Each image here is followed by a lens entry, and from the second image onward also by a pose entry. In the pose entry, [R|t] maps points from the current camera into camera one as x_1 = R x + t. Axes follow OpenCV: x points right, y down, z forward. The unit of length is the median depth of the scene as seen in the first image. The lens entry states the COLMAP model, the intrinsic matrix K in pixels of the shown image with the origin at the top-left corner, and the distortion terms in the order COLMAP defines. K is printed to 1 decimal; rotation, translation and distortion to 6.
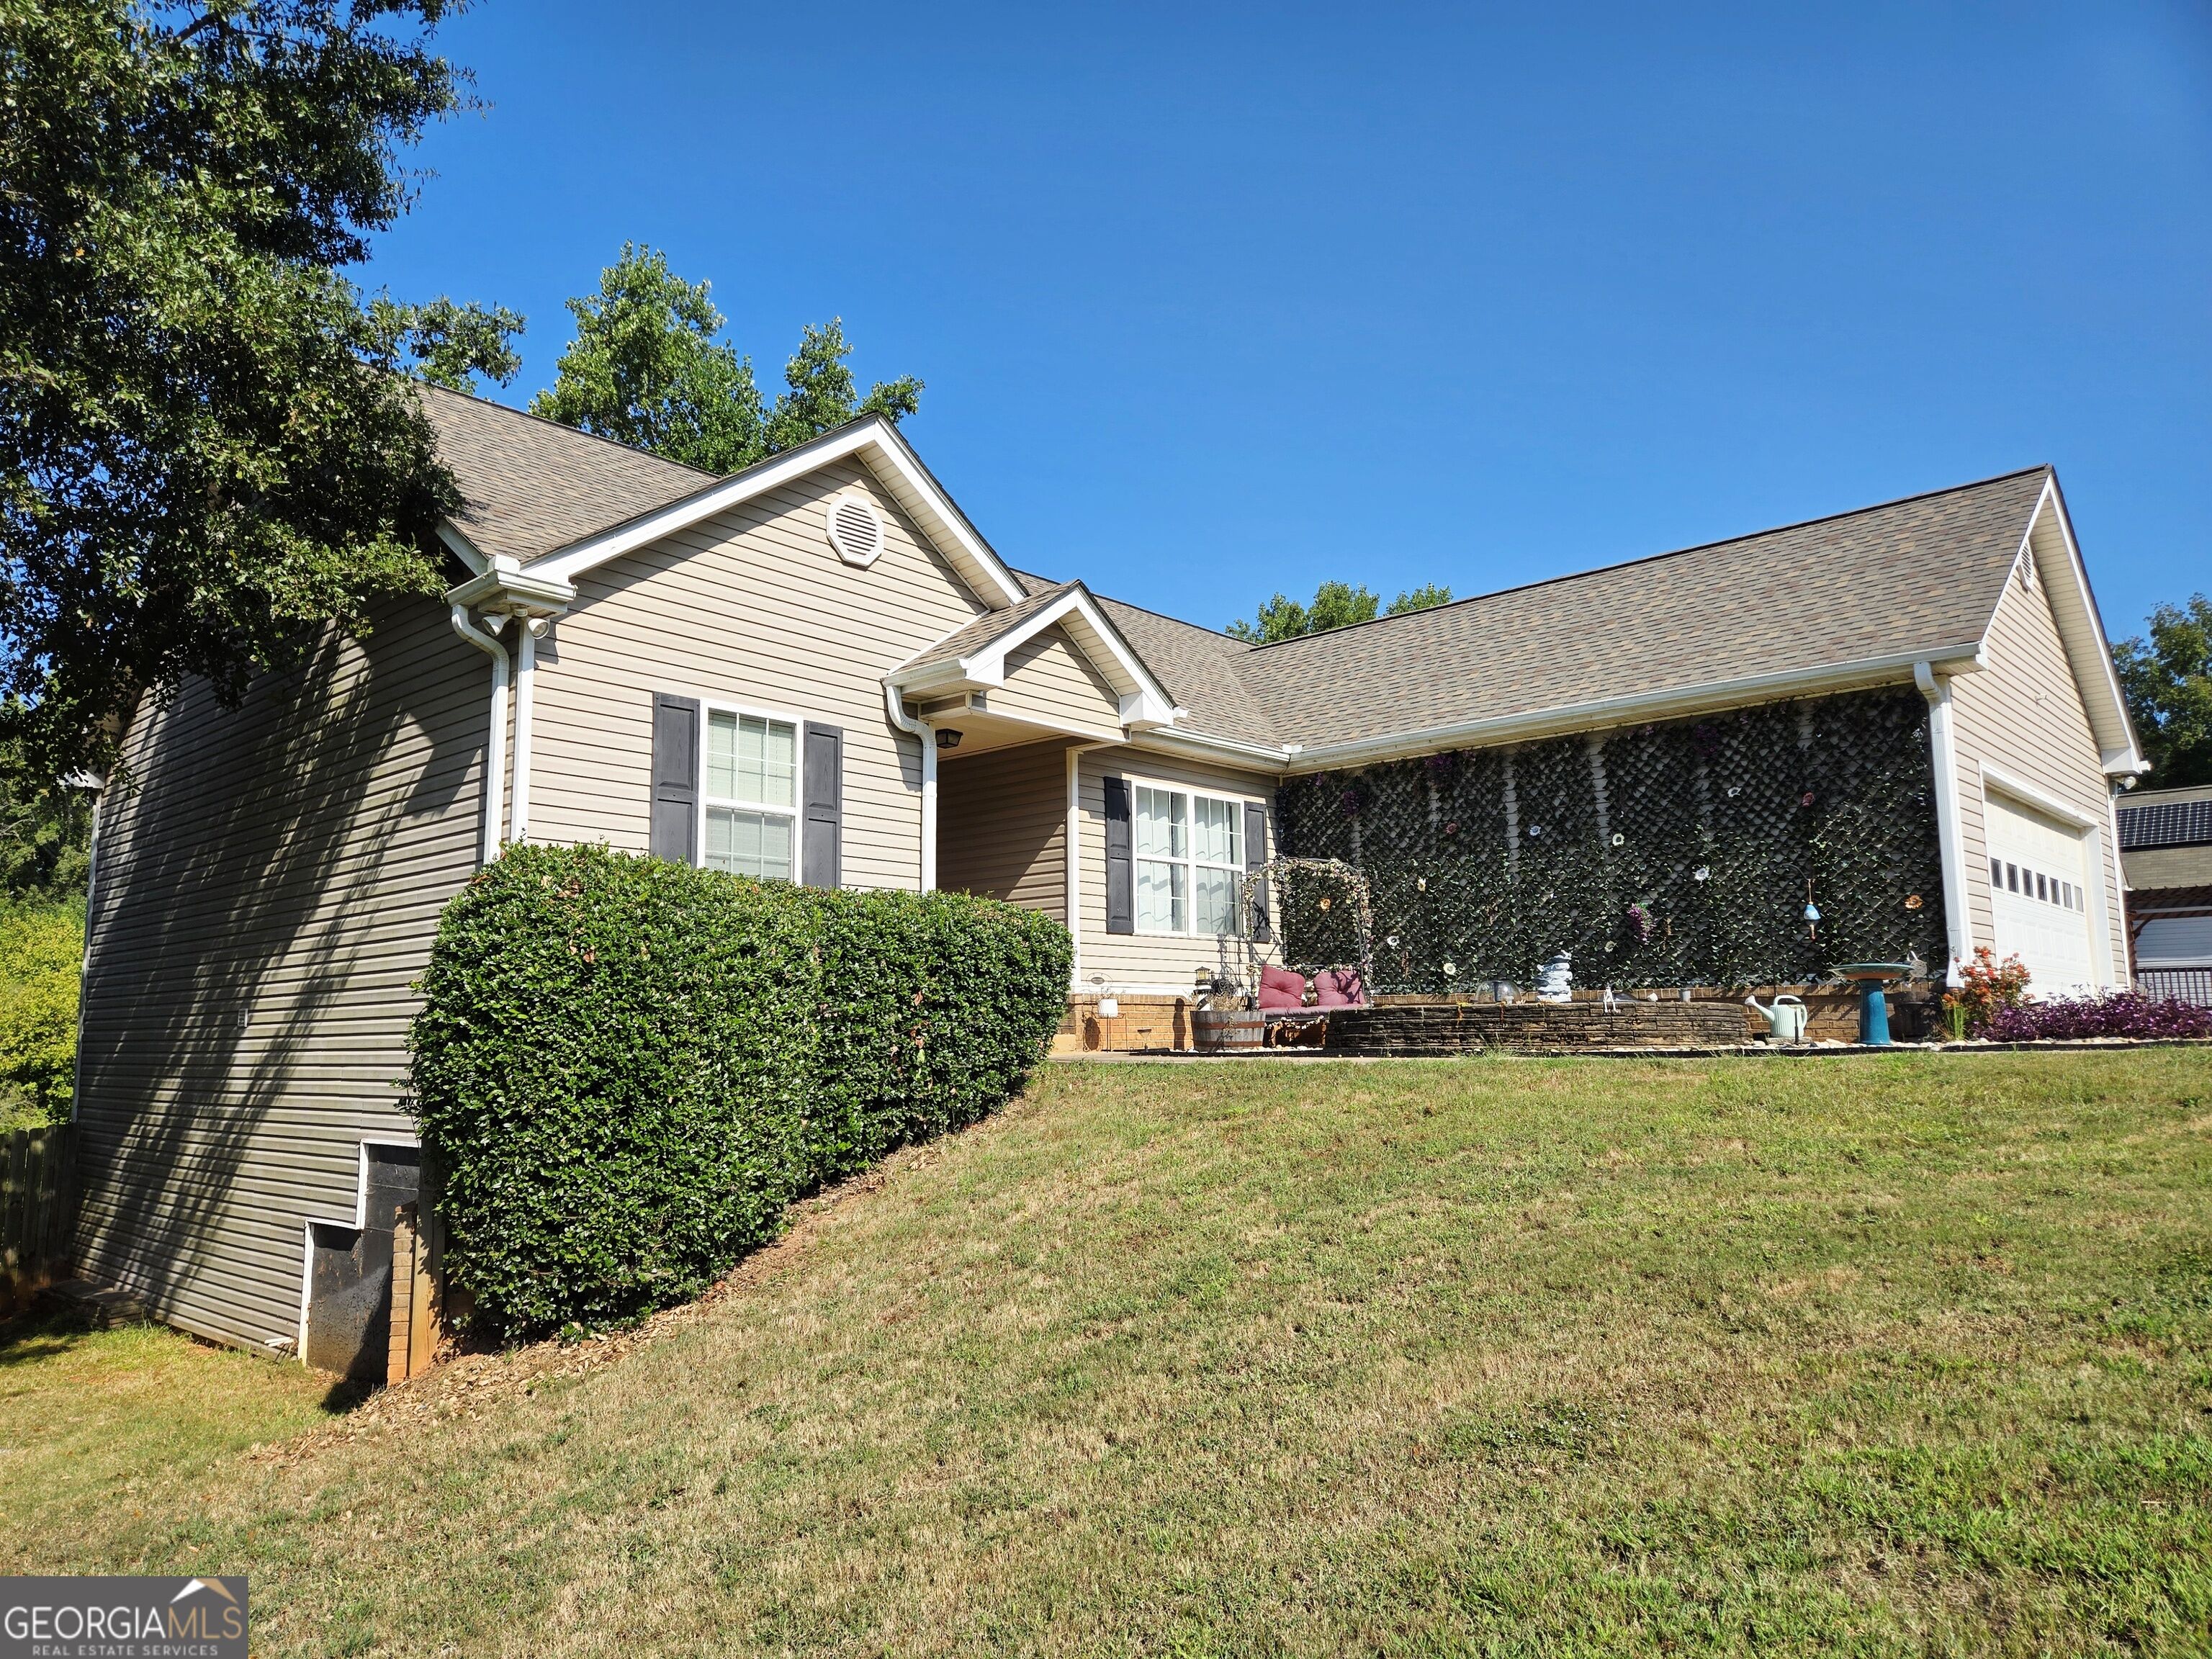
lens RADIAL K [[1478.8, 0, 1053.2], [0, 1478.8, 859.9], [0, 0, 1]] dist [0.058689, -0.005551]
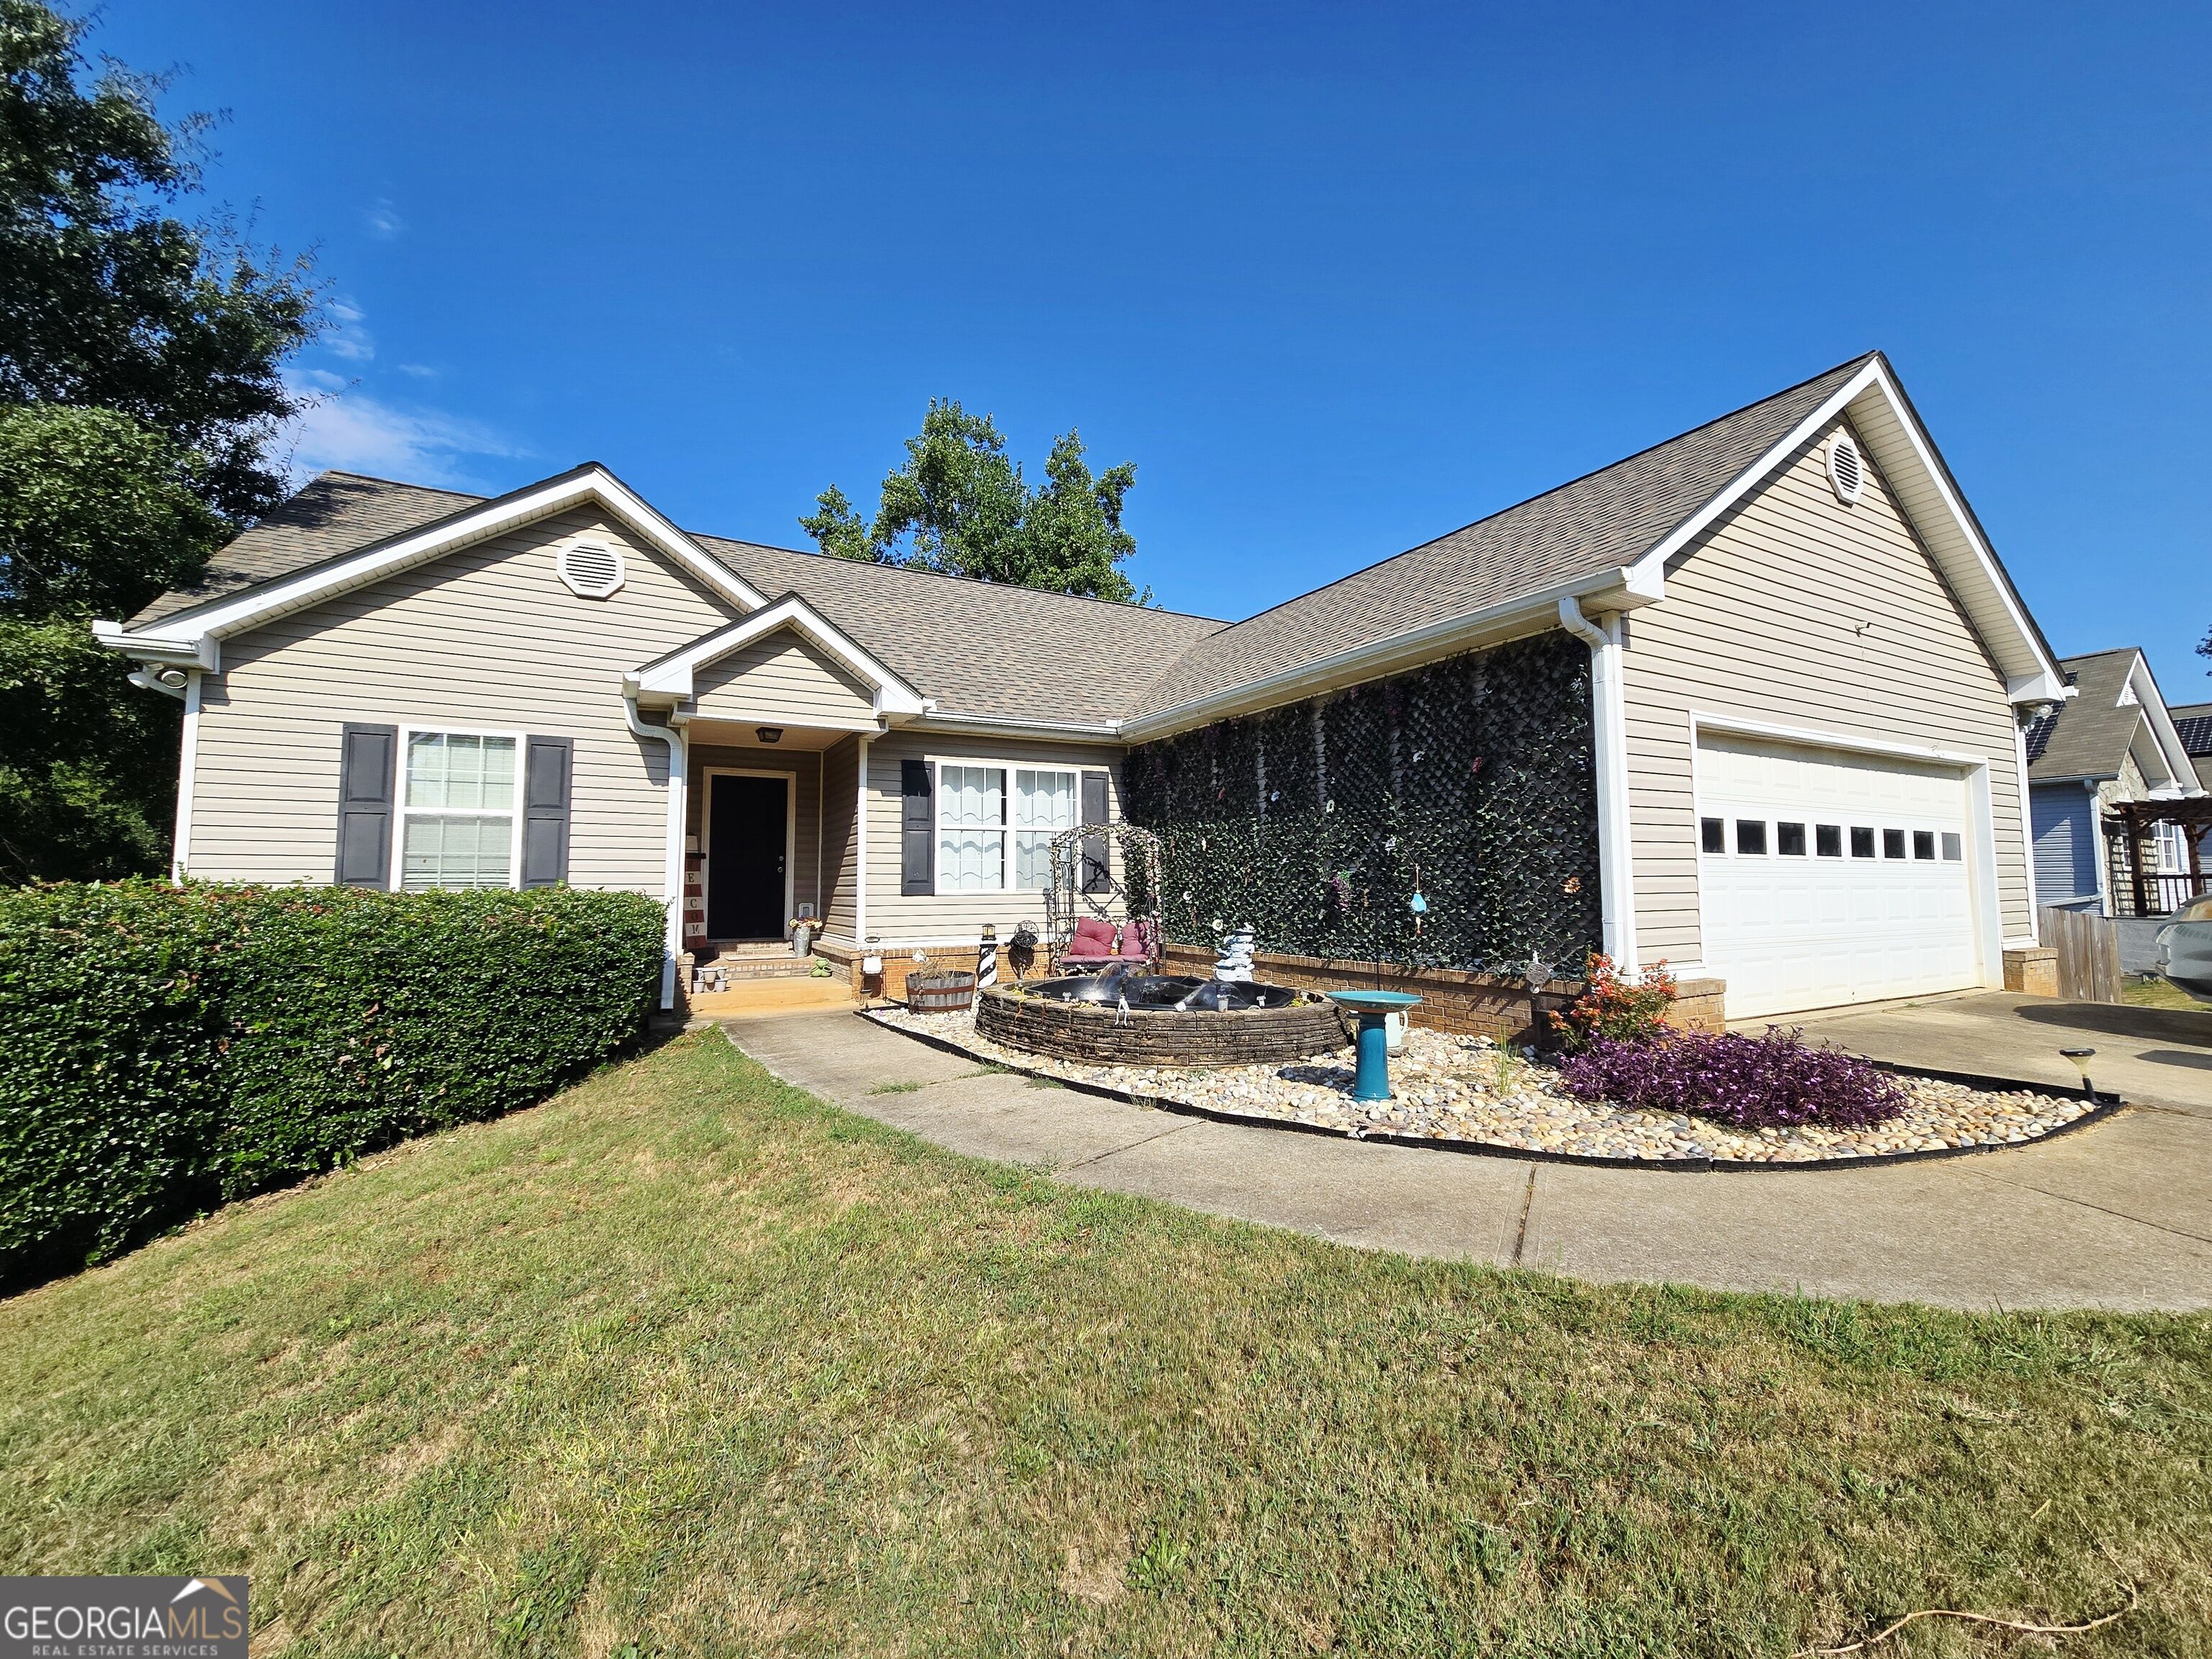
lens RADIAL K [[905.2, 0, 1101.2], [0, 905.2, 834.3], [0, 0, 1]] dist [-0.000705, 0.001081]
pose [[0.950993, -0.015332, -0.308832, 0.440089], [0.033959, 0.997907, 0.055028, -0.034757], [0.307342, -0.062819, 0.949523, 0.403825]]
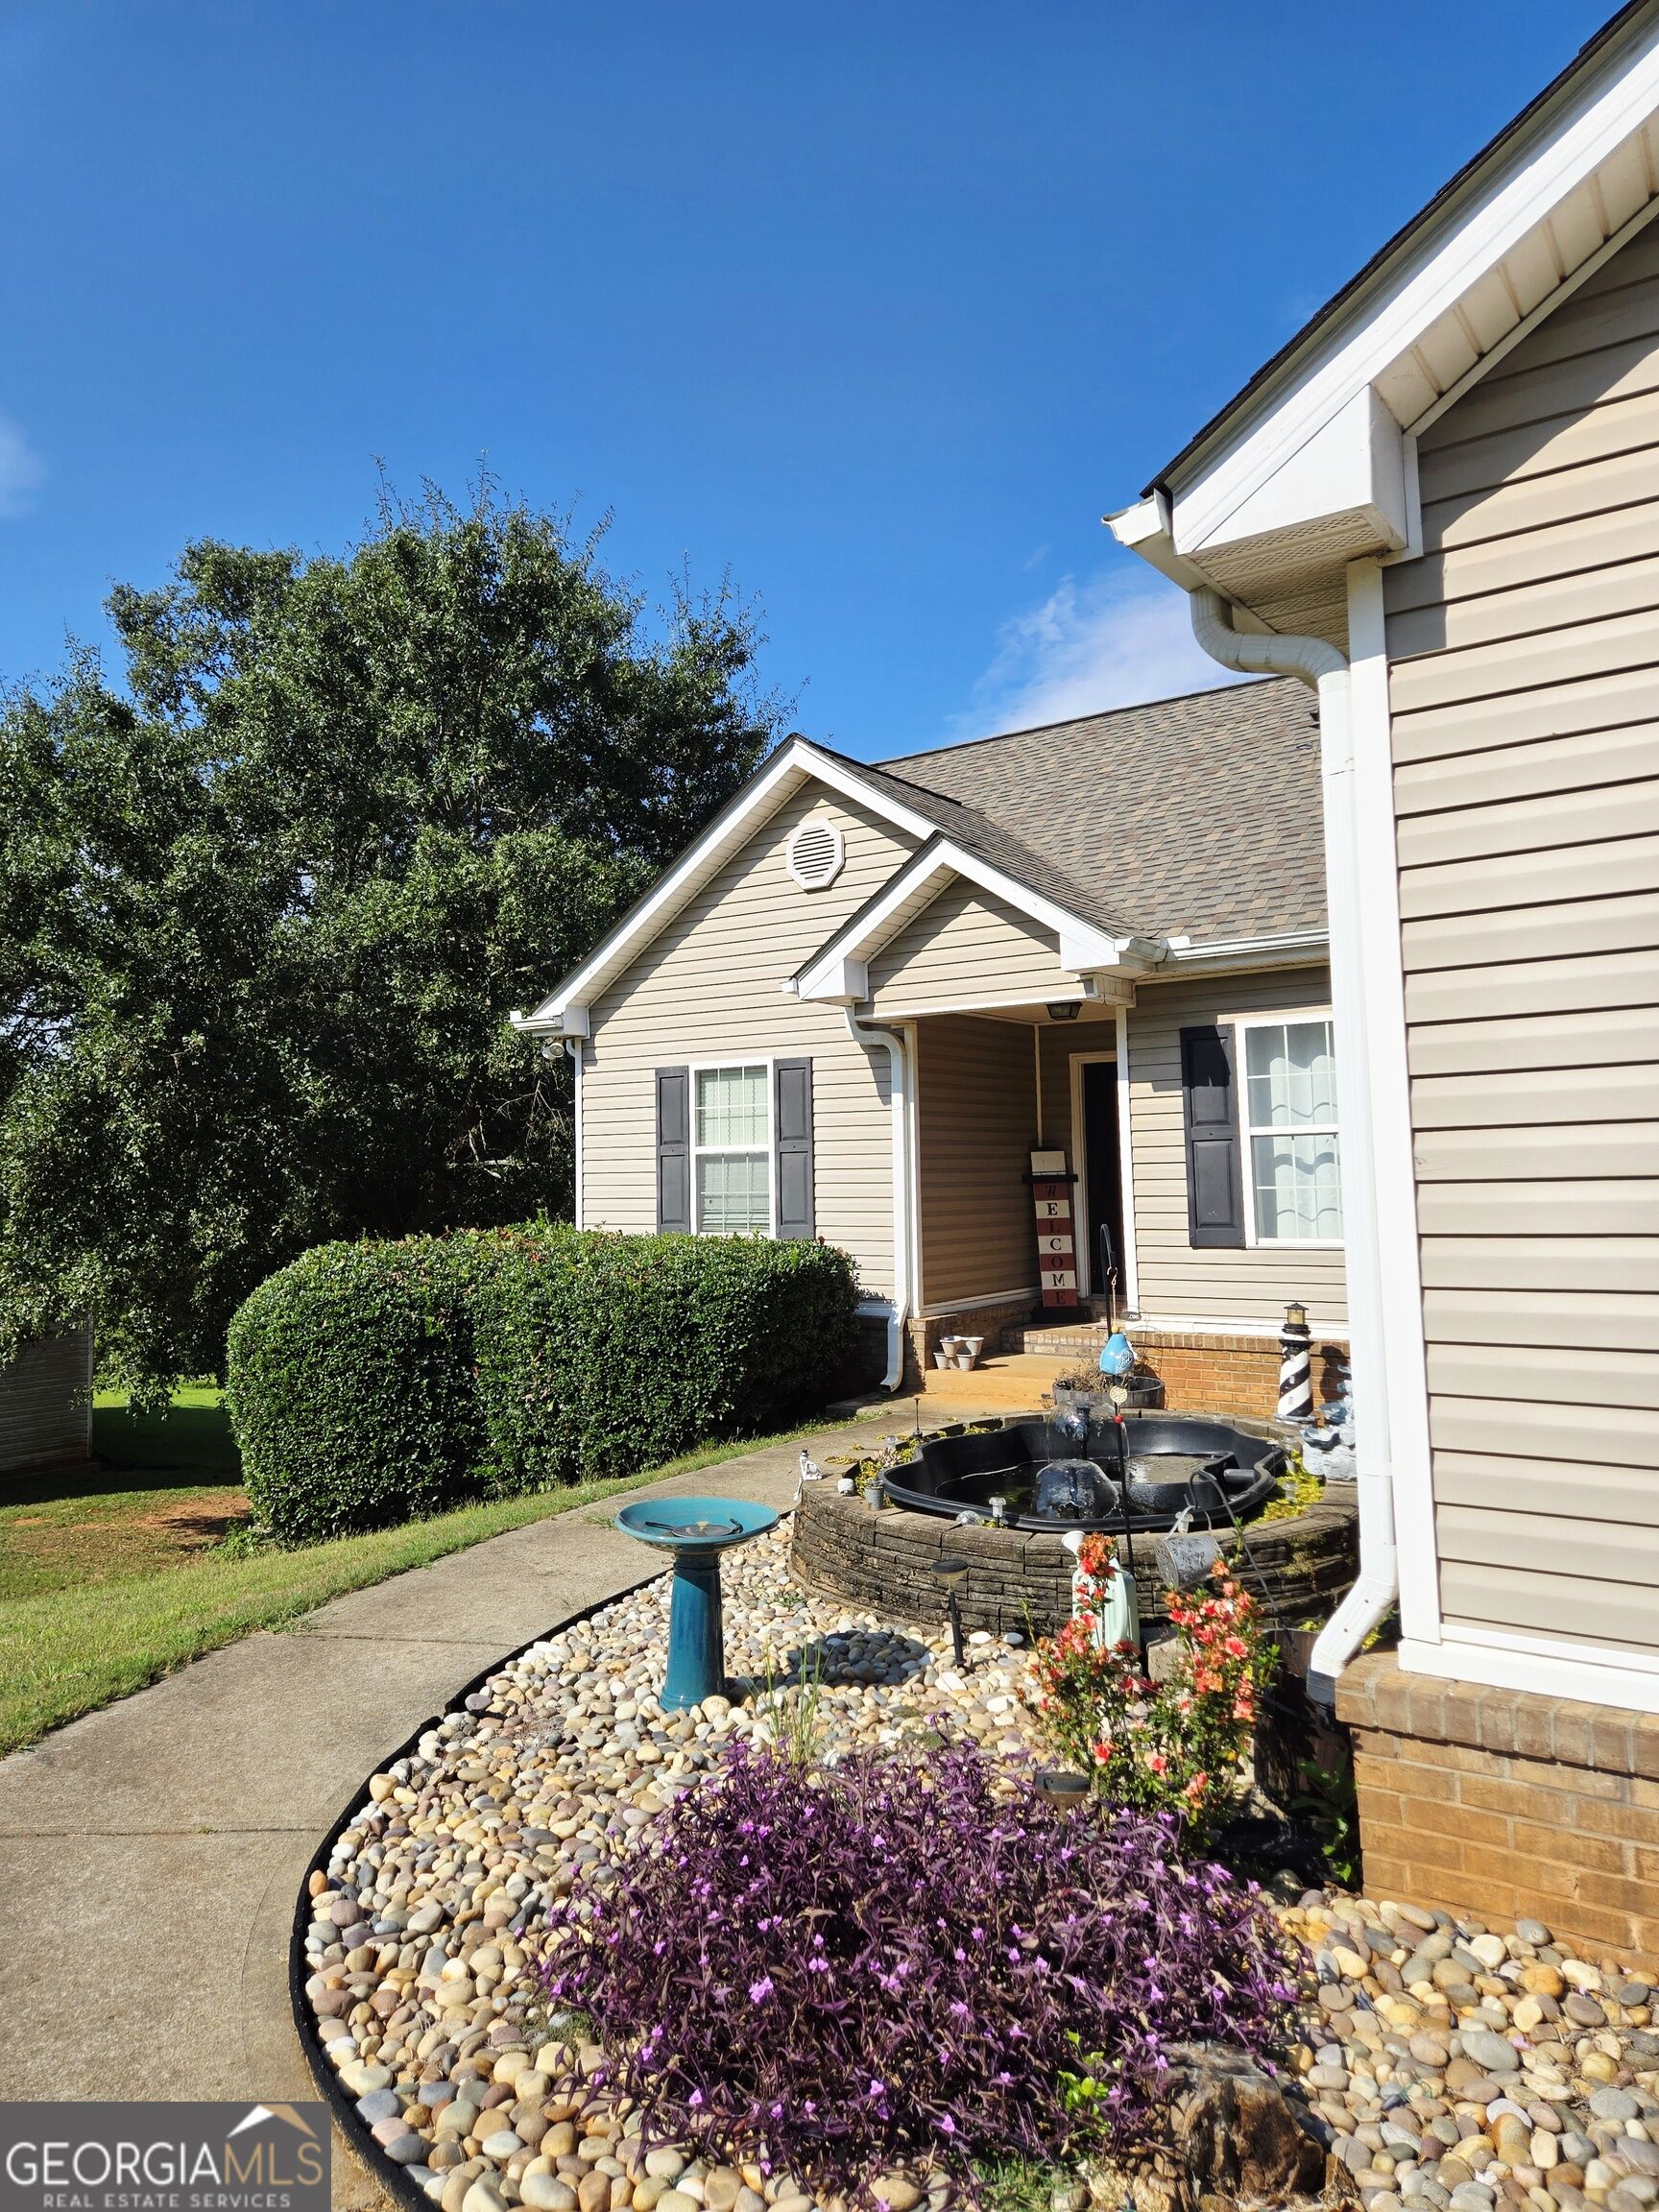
lens RADIAL K [[1478.8, 0, 819.2], [0, 1478.8, 1099.5], [0, 0, 1]] dist [0.058689, -0.005551]
pose [[0.135664, -0.049712, -0.989507, 0.792150], [0.134507, 0.990418, -0.031317, -0.025298], [0.981582, -0.128847, 0.141051, 0.788725]]
